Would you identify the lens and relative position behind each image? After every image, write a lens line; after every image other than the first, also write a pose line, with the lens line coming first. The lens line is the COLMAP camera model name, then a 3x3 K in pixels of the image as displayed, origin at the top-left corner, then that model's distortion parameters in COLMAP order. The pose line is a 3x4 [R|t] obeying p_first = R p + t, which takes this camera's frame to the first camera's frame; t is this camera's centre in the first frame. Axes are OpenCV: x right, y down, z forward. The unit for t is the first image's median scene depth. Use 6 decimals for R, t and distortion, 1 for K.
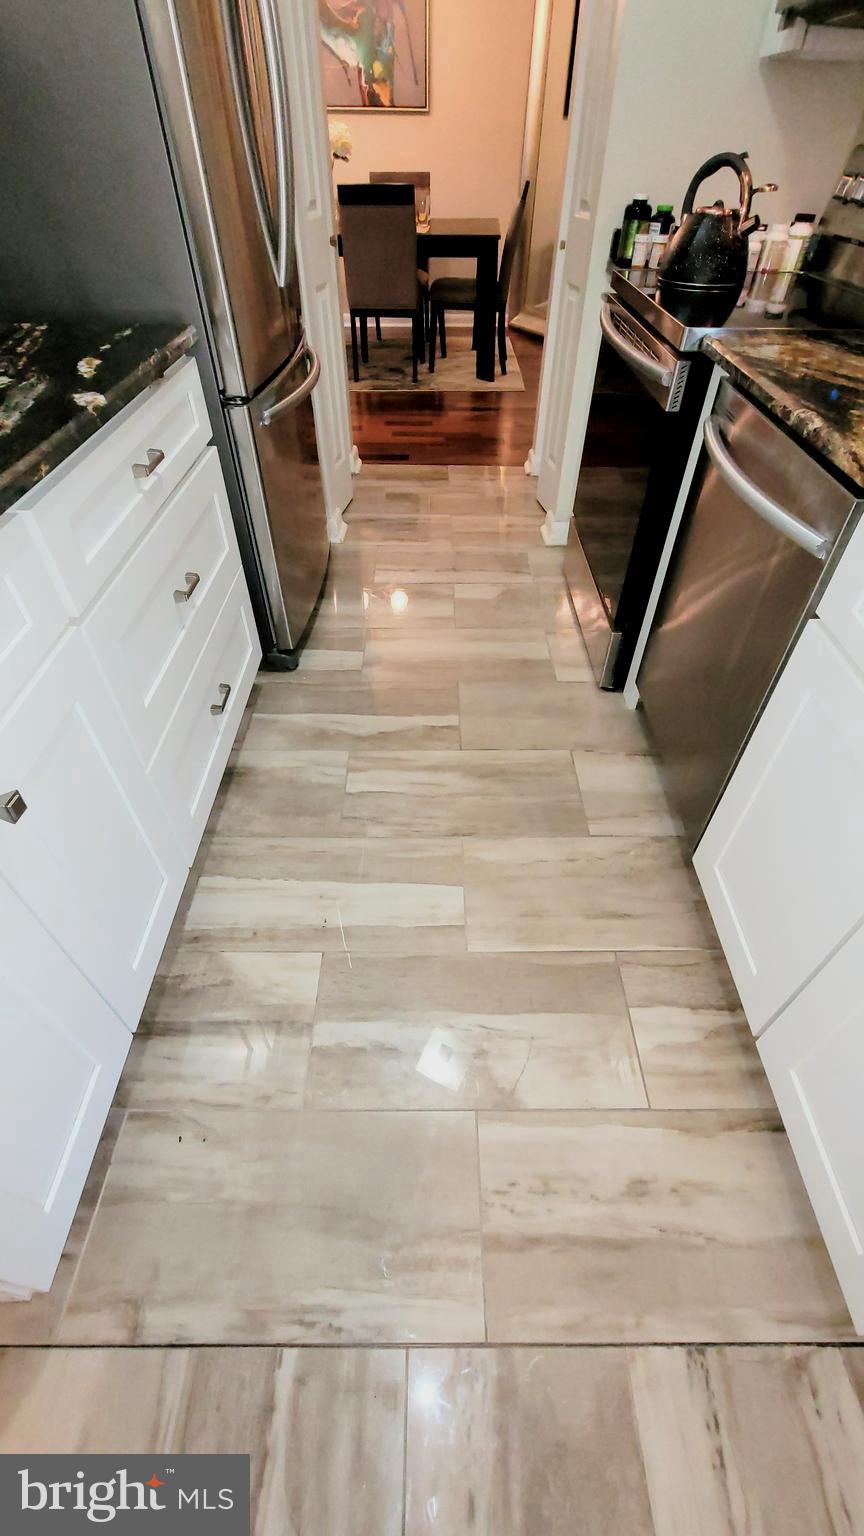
lens RADIAL K [[629.4, 0, 433.7], [0, 629.4, 771.7], [0, 0, 1]] dist [-0.006667, 0.002107]
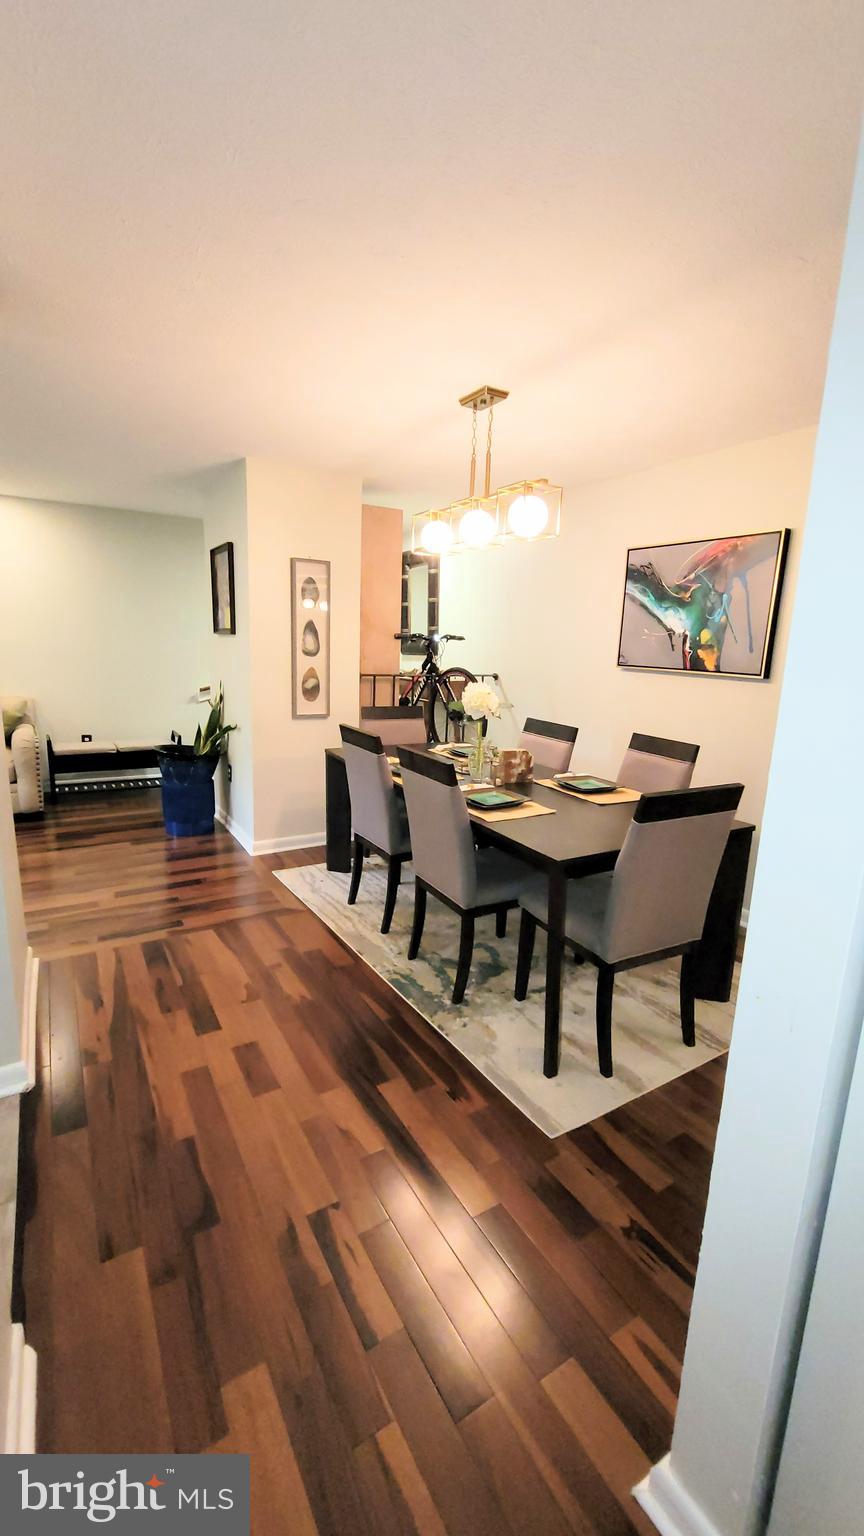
lens RADIAL K [[629.4, 0, 432.4], [0, 629.4, 771.6], [0, 0, 1]] dist [-0.006667, 0.002107]
pose [[0.532983, 0.184299, -0.825810, 1.154383], [-0.627896, 0.740363, -0.240019, -1.753889], [0.567164, 0.646449, 0.510322, 1.522875]]
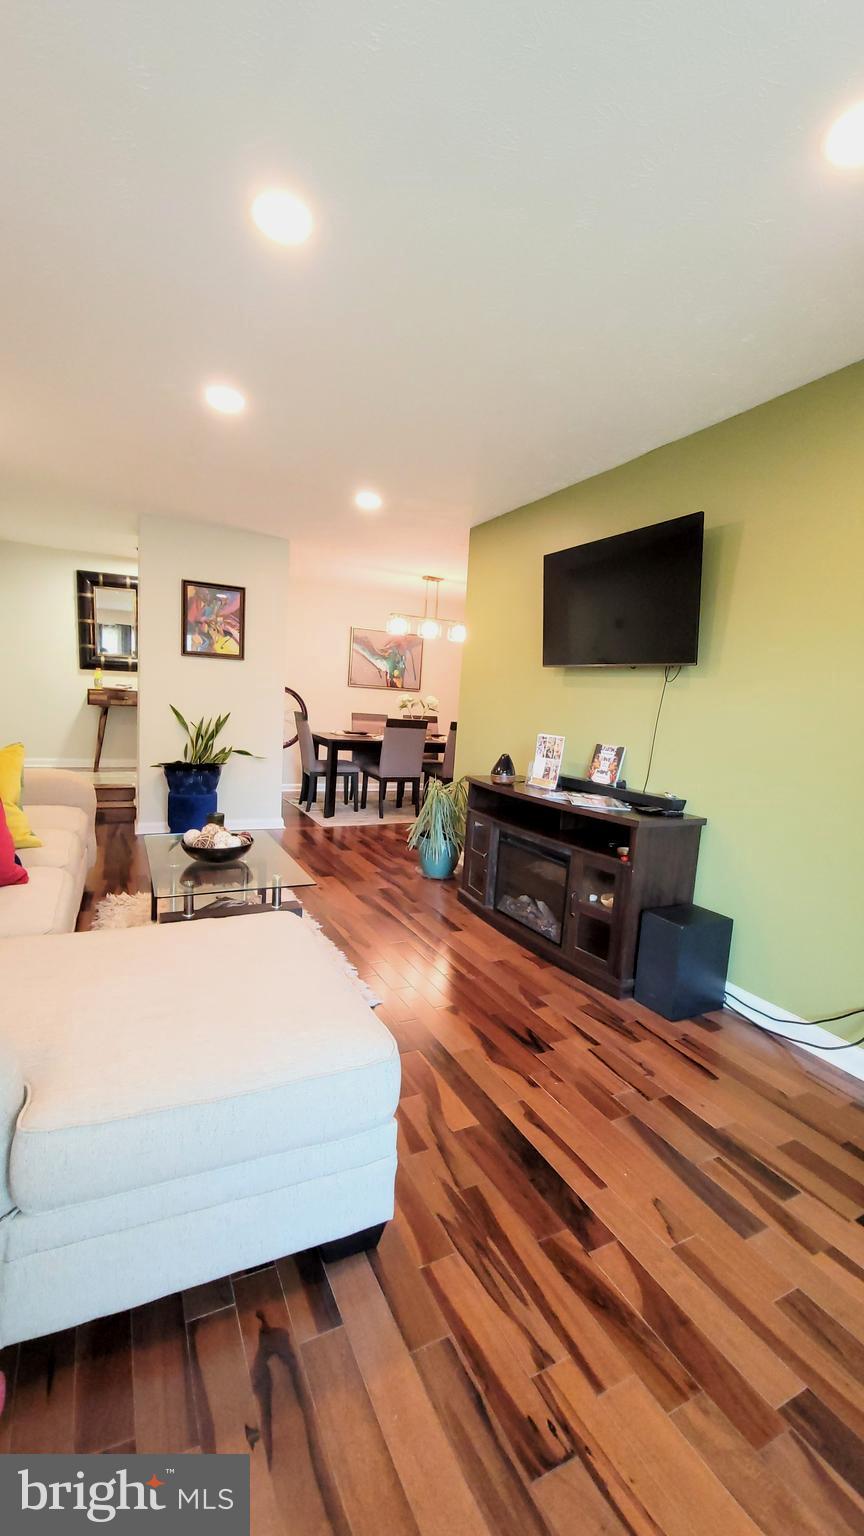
lens RADIAL K [[629.4, 0, 434.3], [0, 629.4, 773.3], [0, 0, 1]] dist [-0.006667, 0.002107]
pose [[0.887662, -0.002786, 0.460487, -2.399221], [0.285622, 0.787721, -0.545817, 0.363220], [-0.361215, 0.616026, 0.700025, -0.374825]]
